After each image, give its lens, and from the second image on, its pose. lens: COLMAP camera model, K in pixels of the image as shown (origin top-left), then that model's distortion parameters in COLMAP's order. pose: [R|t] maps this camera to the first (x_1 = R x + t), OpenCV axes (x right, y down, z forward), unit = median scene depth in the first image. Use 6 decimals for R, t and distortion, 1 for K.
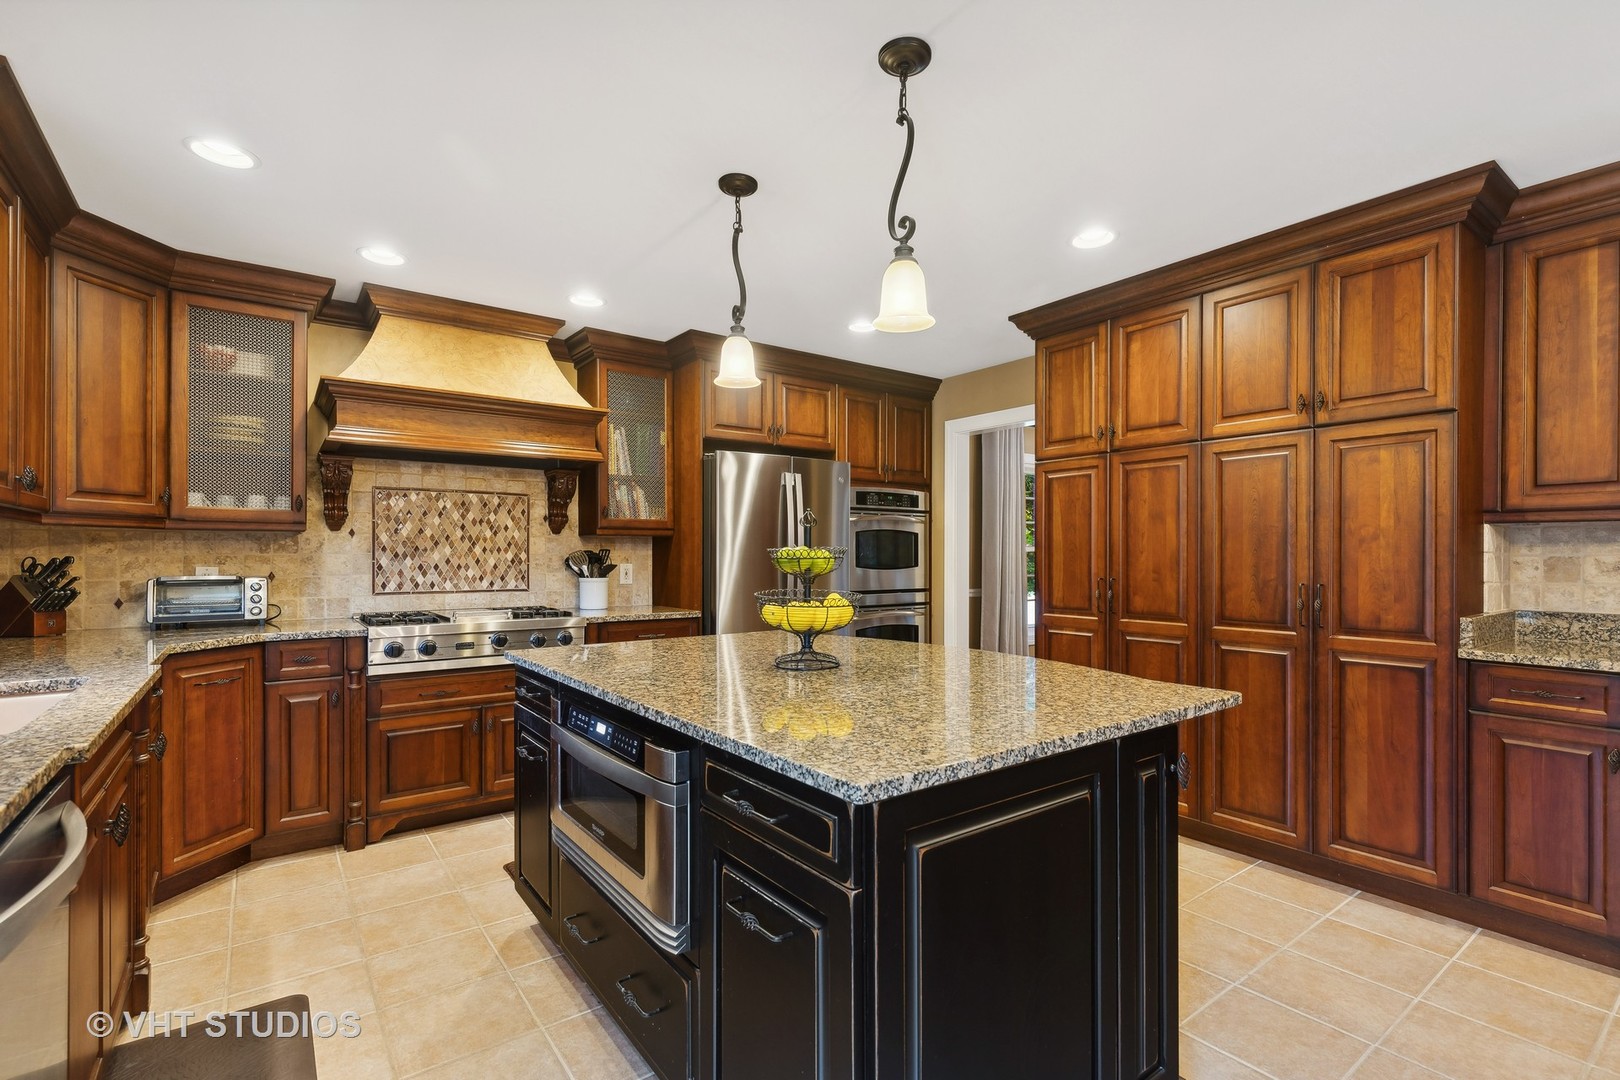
lens RADIAL K [[732.2, 0, 808.3], [0, 732.2, 548.4], [0, 0, 1]] dist [0.003710, -0.000063]
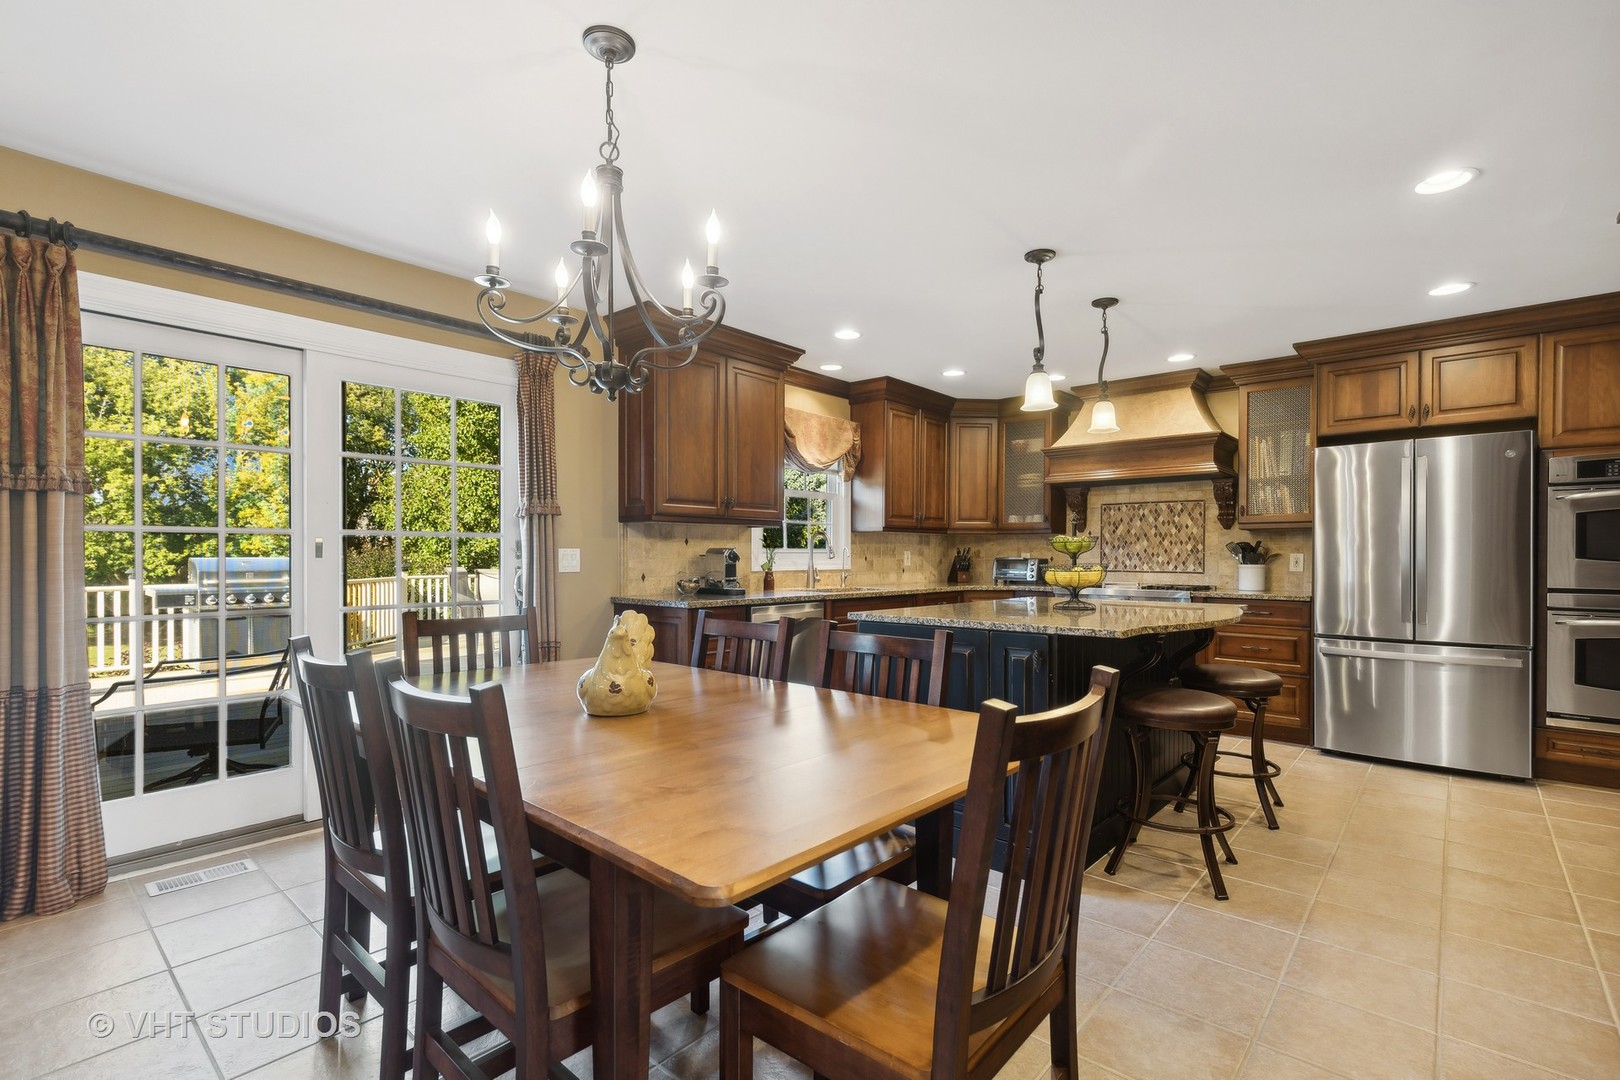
lens RADIAL K [[732.2, 0, 805.6], [0, 732.2, 552.4], [0, 0, 1]] dist [0.003710, -0.000063]
pose [[0.194818, -0.001664, -0.980838, 0.822118], [0.005368, 0.999985, -0.000631, 0.018131], [0.980825, -0.005142, 0.194824, 0.049475]]
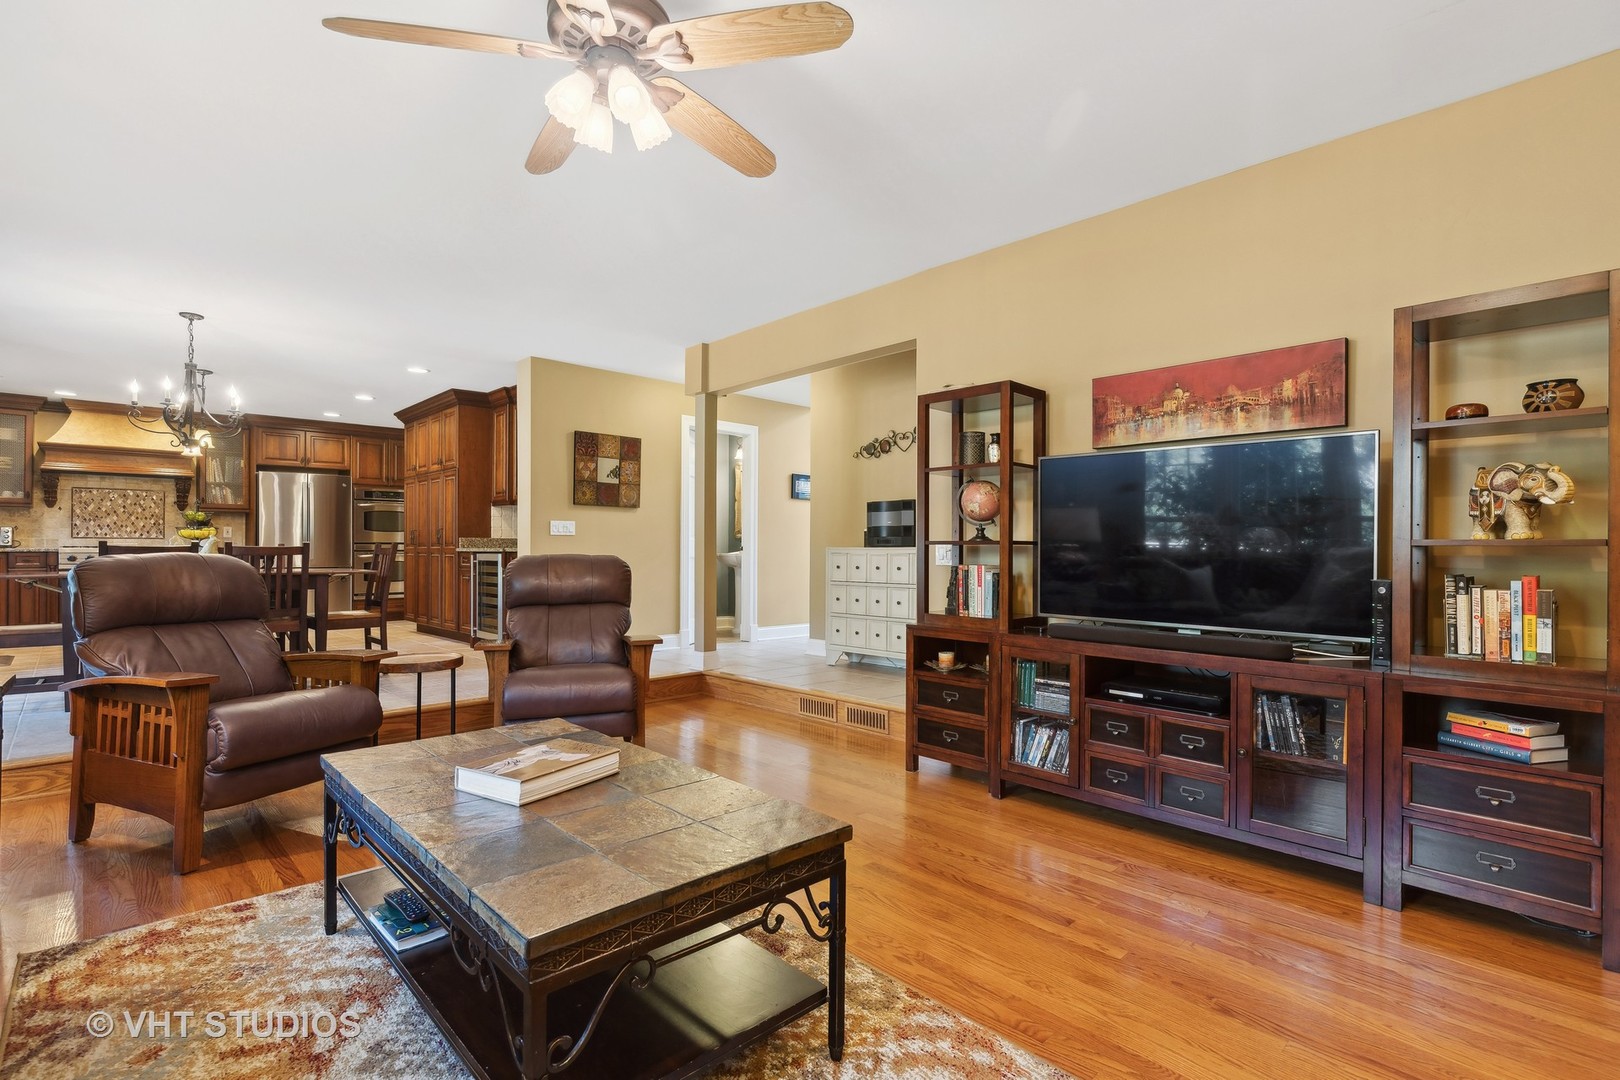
lens RADIAL K [[769.3, 0, 809.9], [0, 769.3, 541.7], [0, 0, 1]] dist [0.004899, 0.000751]
pose [[0.992935, -0.000634, 0.118660, 1.218964], [0.001087, 0.999992, -0.003752, 0.081496], [-0.118657, 0.003854, 0.992928, -1.425212]]
